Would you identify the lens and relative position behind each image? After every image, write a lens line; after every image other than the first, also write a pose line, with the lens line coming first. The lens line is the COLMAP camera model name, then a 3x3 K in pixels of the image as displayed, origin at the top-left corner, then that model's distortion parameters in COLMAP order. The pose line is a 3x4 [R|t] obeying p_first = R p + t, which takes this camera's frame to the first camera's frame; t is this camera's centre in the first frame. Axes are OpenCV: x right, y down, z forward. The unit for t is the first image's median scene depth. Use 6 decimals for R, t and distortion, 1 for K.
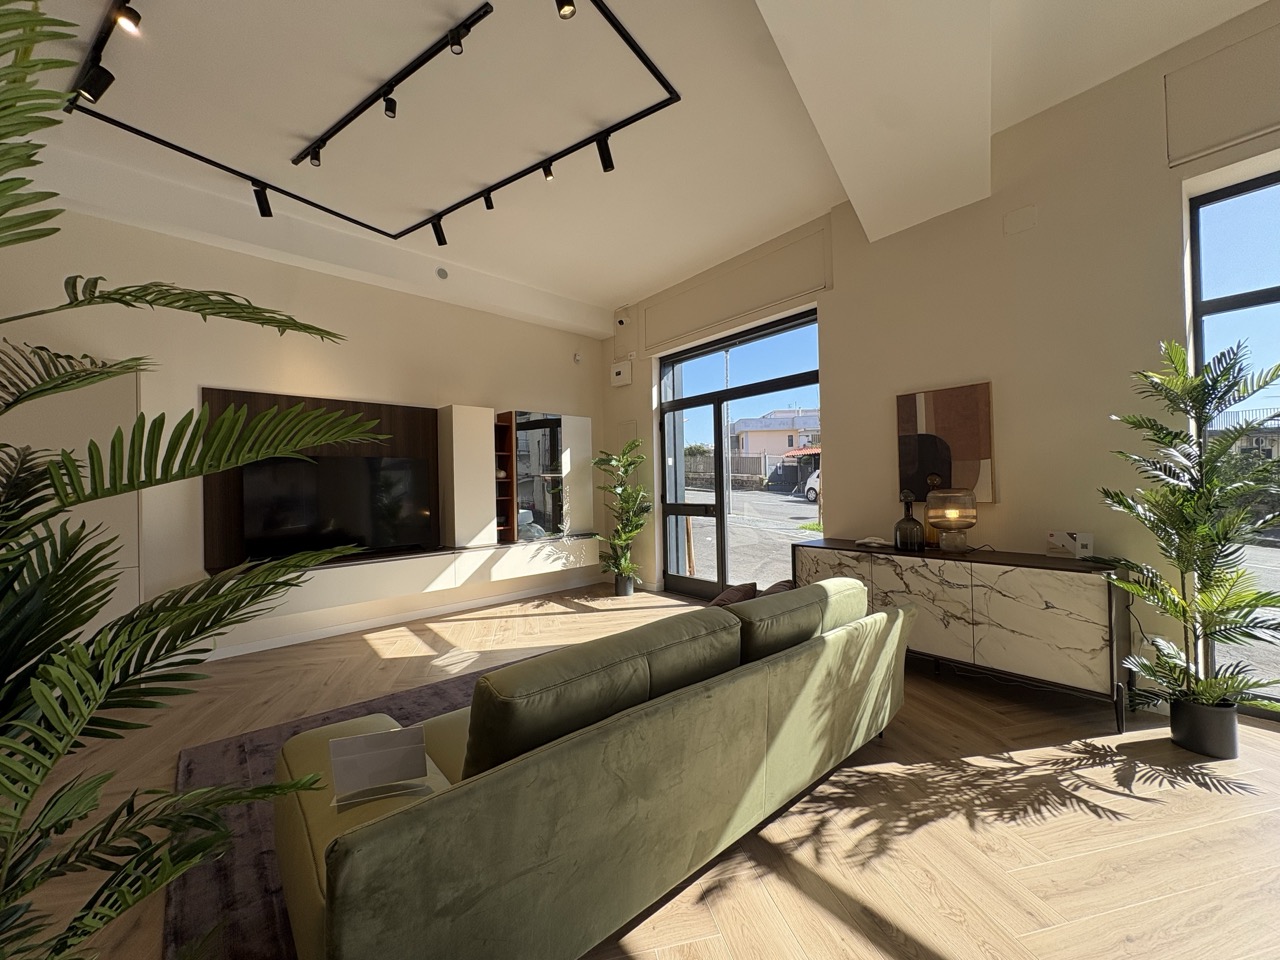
lens RADIAL K [[510.7, 0, 641.4], [0, 510.7, 479.5], [0, 0, 1]] dist [0.001101, -0.000396]
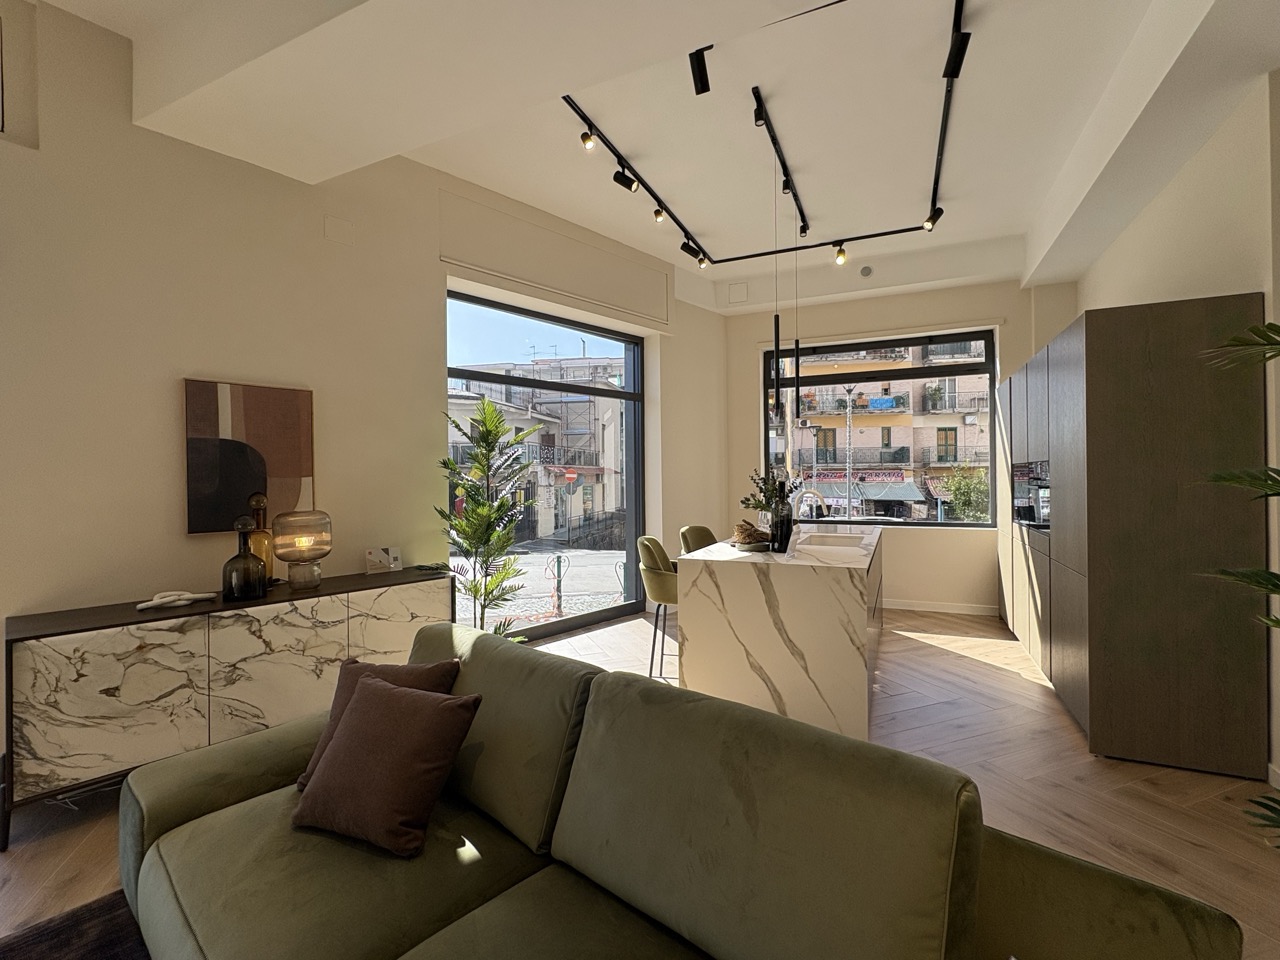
lens RADIAL K [[570.1, 0, 640.0], [0, 570.1, 476.1], [0, 0, 1]] dist [0.000358, -0.000236]
pose [[-0.147105, 0.025543, 0.988791, -0.377621], [0.005715, 0.999672, -0.024974, -0.012788], [-0.989104, 0.001977, -0.147203, 0.567316]]
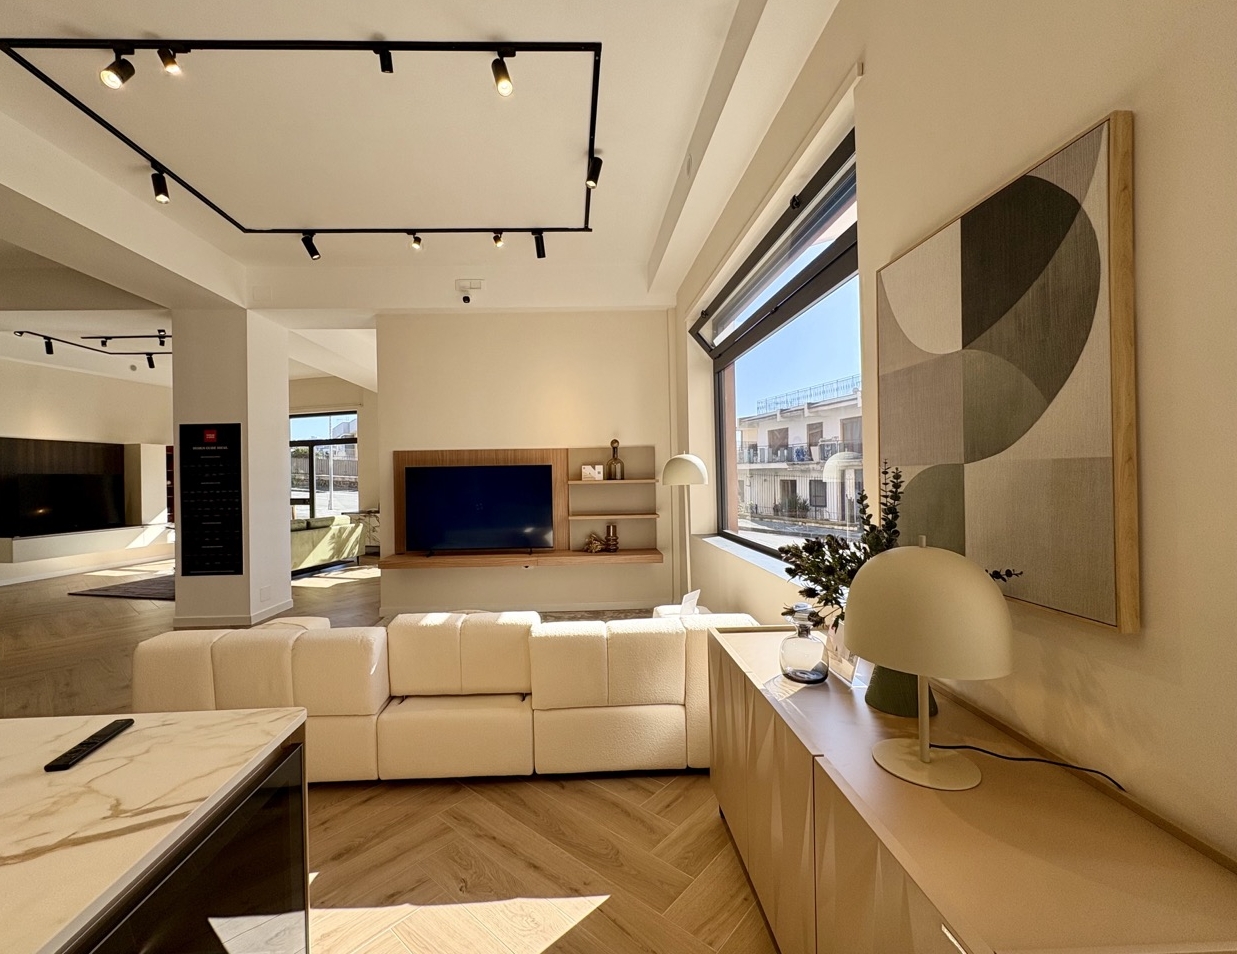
lens RADIAL K [[547.8, 0, 609.7], [0, 547.8, 478.4], [0, 0, 1]] dist [0.000531, 0.000266]
pose [[0.812958, 0.008568, 0.582259, -0.241242], [-0.007335, 0.999963, -0.004475, -0.047243], [-0.582276, -0.000633, 0.812991, -2.300932]]
